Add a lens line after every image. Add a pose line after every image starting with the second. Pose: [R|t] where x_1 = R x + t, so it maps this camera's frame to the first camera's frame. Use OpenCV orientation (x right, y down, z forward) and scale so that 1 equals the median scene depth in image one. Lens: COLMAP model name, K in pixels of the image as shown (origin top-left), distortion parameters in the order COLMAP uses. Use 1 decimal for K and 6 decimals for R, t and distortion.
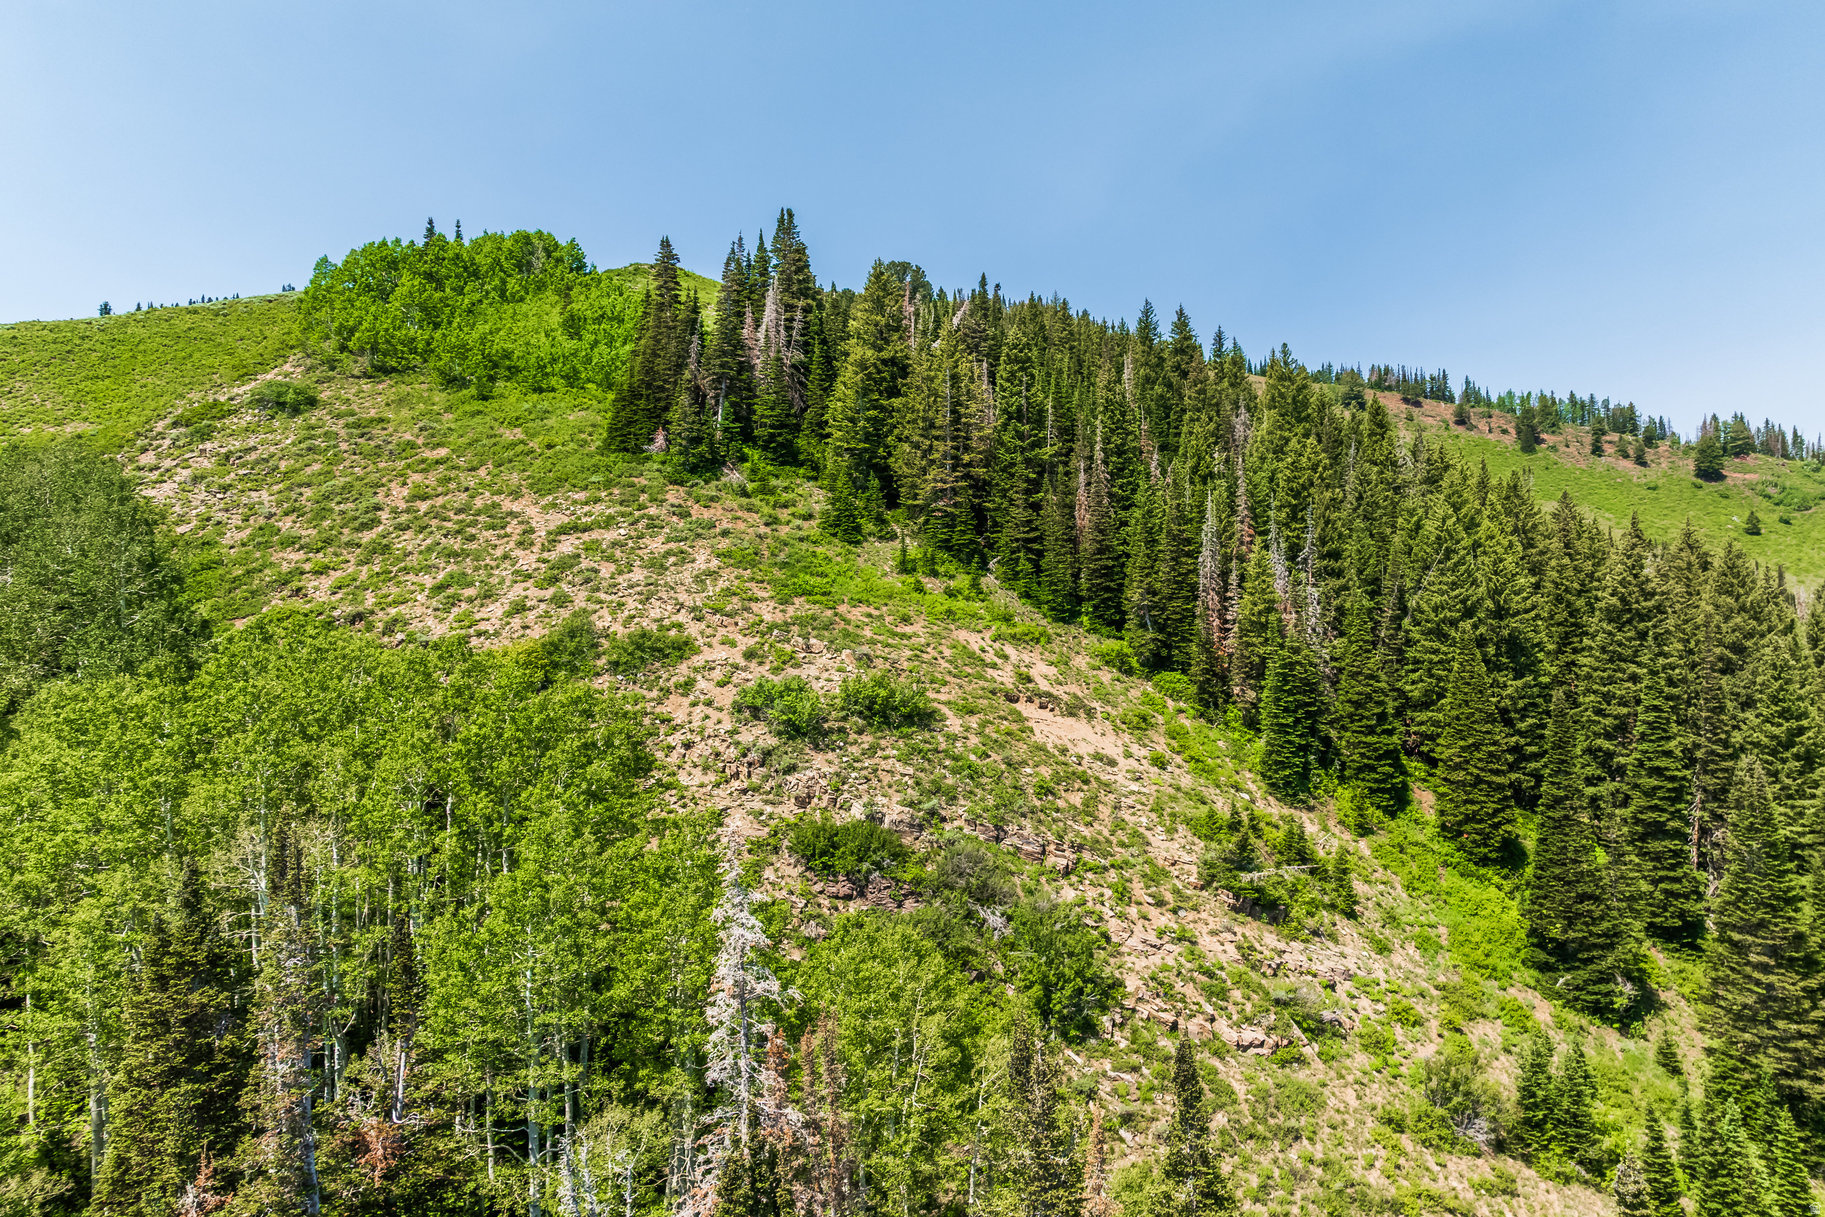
lens RADIAL K [[1245.6, 0, 920.5], [0, 1245.6, 609.5], [0, 0, 1]] dist [0.030473, -0.006384]
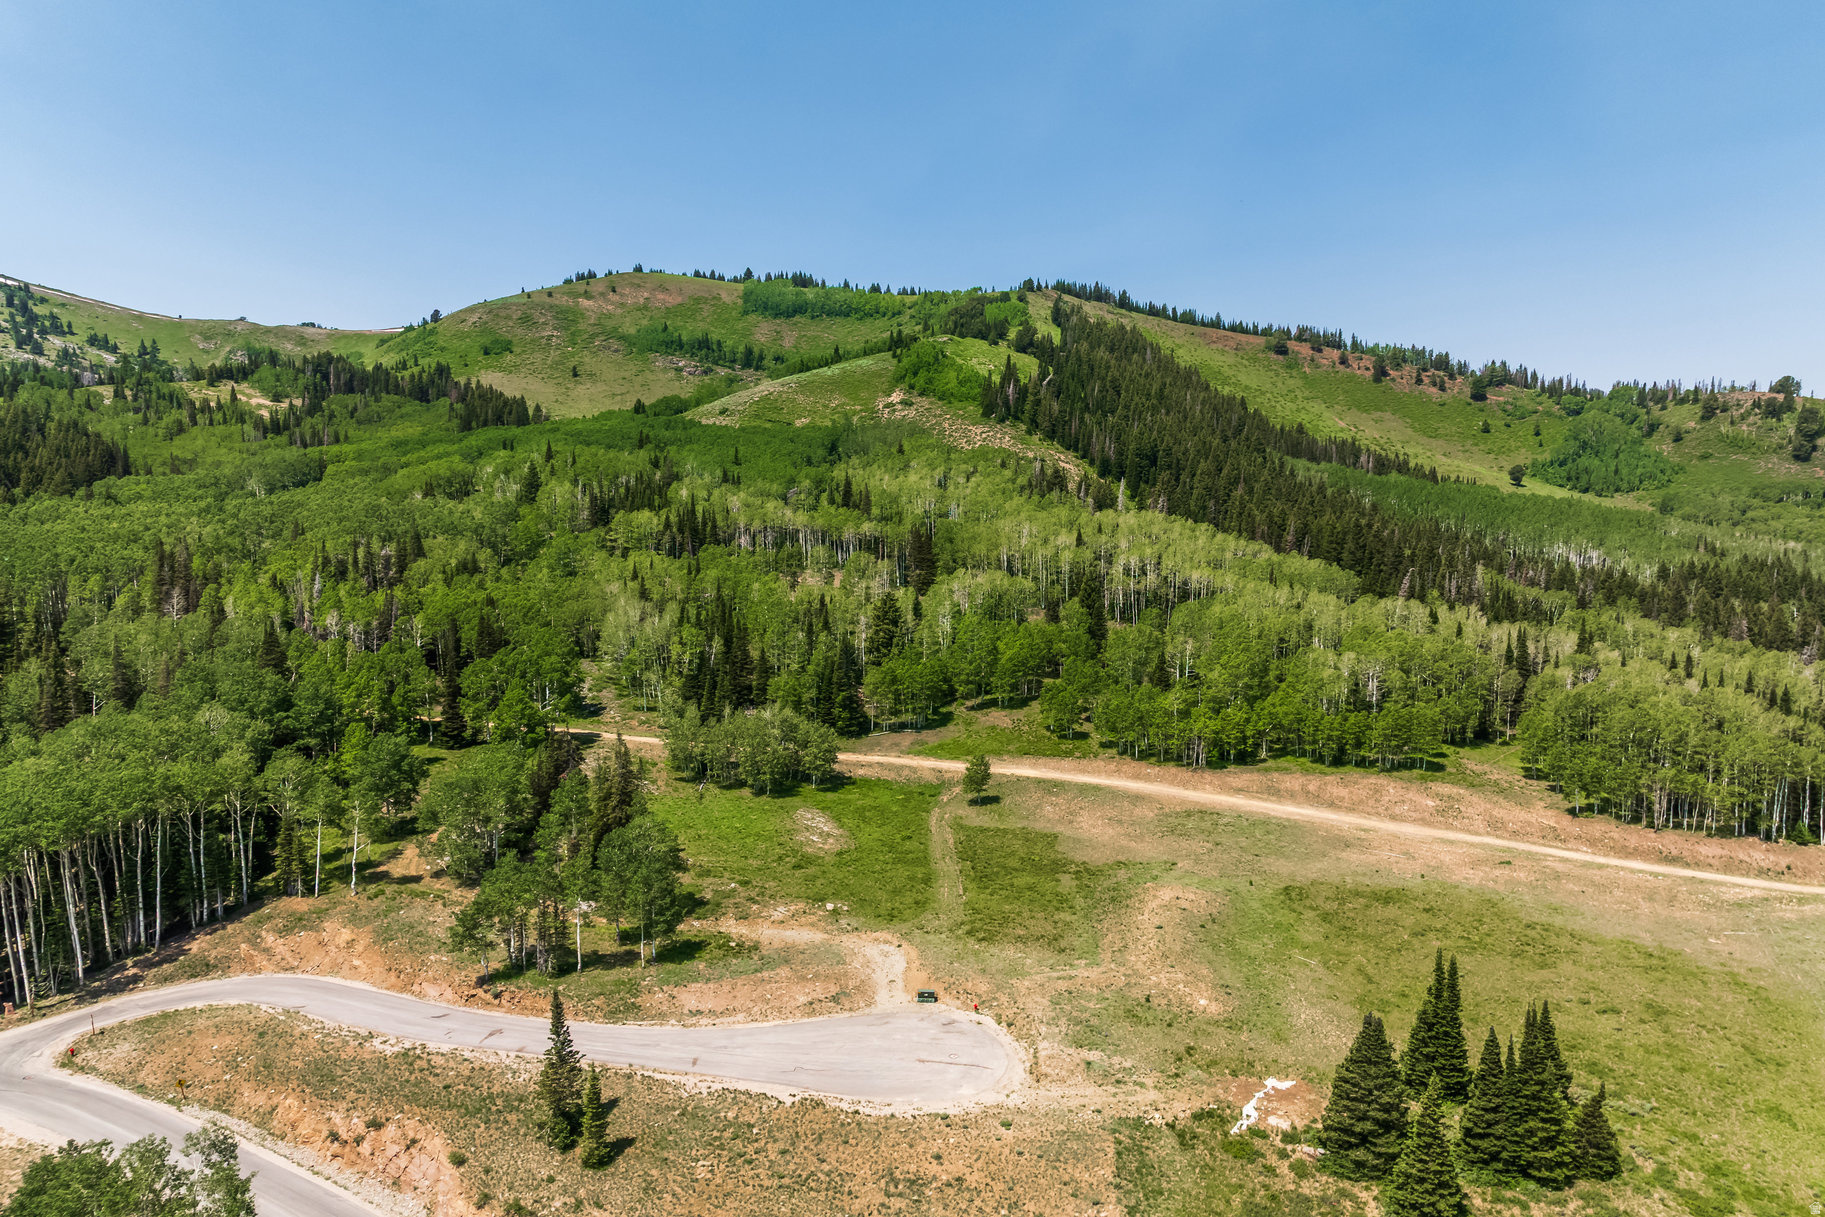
lens RADIAL K [[1245.6, 0, 902.3], [0, 1245.6, 611.1], [0, 0, 1]] dist [0.030473, -0.006384]
pose [[0.997007, 0.026496, -0.072633, -0.033810], [-0.019339, 0.995046, 0.097518, 0.033193], [0.074857, -0.095821, 0.992580, -0.788025]]
